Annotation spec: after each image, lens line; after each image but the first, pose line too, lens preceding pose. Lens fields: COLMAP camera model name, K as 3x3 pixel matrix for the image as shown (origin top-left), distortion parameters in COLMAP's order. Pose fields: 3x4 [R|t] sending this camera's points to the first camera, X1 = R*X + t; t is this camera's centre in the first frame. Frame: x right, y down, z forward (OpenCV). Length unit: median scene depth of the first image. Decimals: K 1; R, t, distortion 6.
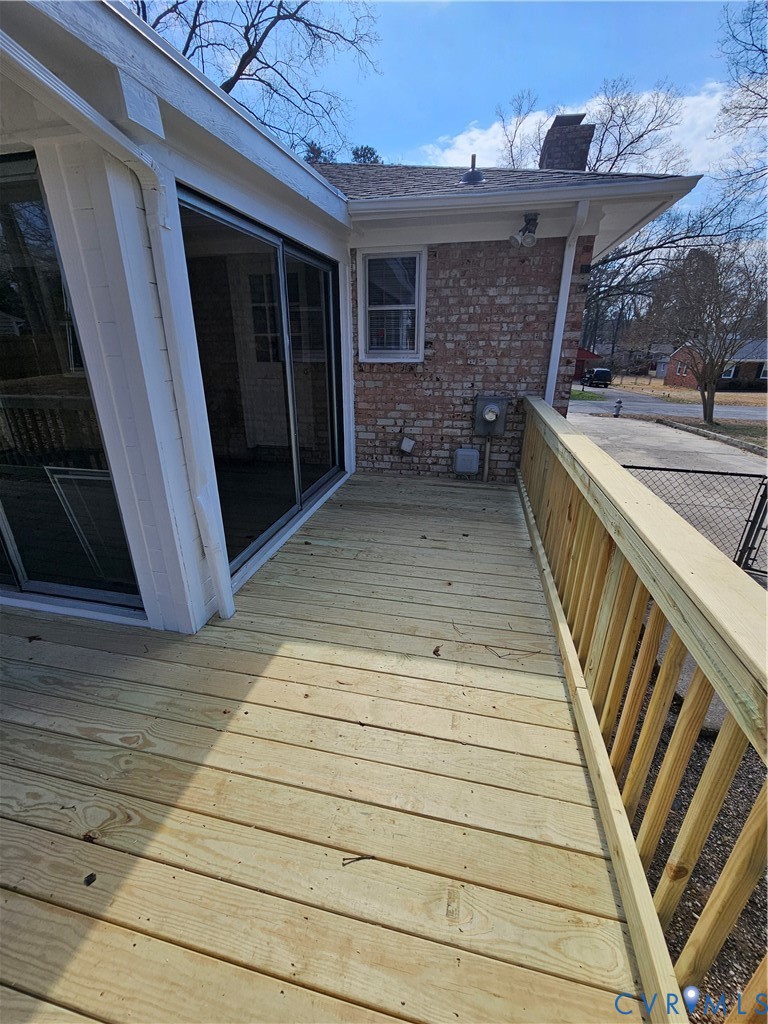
lens RADIAL K [[421.3, 0, 380.8], [0, 421.3, 512.4], [0, 0, 1]] dist [-0.004580, 0.000289]
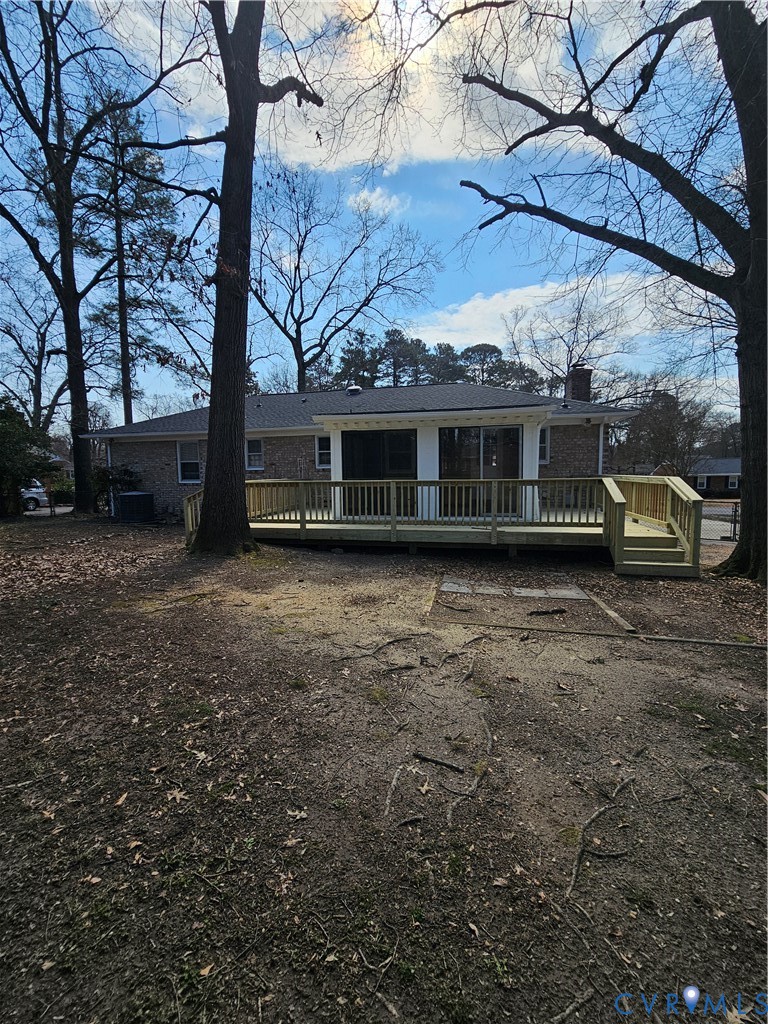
lens RADIAL K [[421.3, 0, 382.4], [0, 421.3, 507.6], [0, 0, 1]] dist [-0.004580, 0.000289]
pose [[0.999919, -0.012595, -0.001727, -0.061958], [0.011579, 0.958409, -0.285164, 0.042490], [0.005246, 0.285121, 0.958477, -0.095948]]
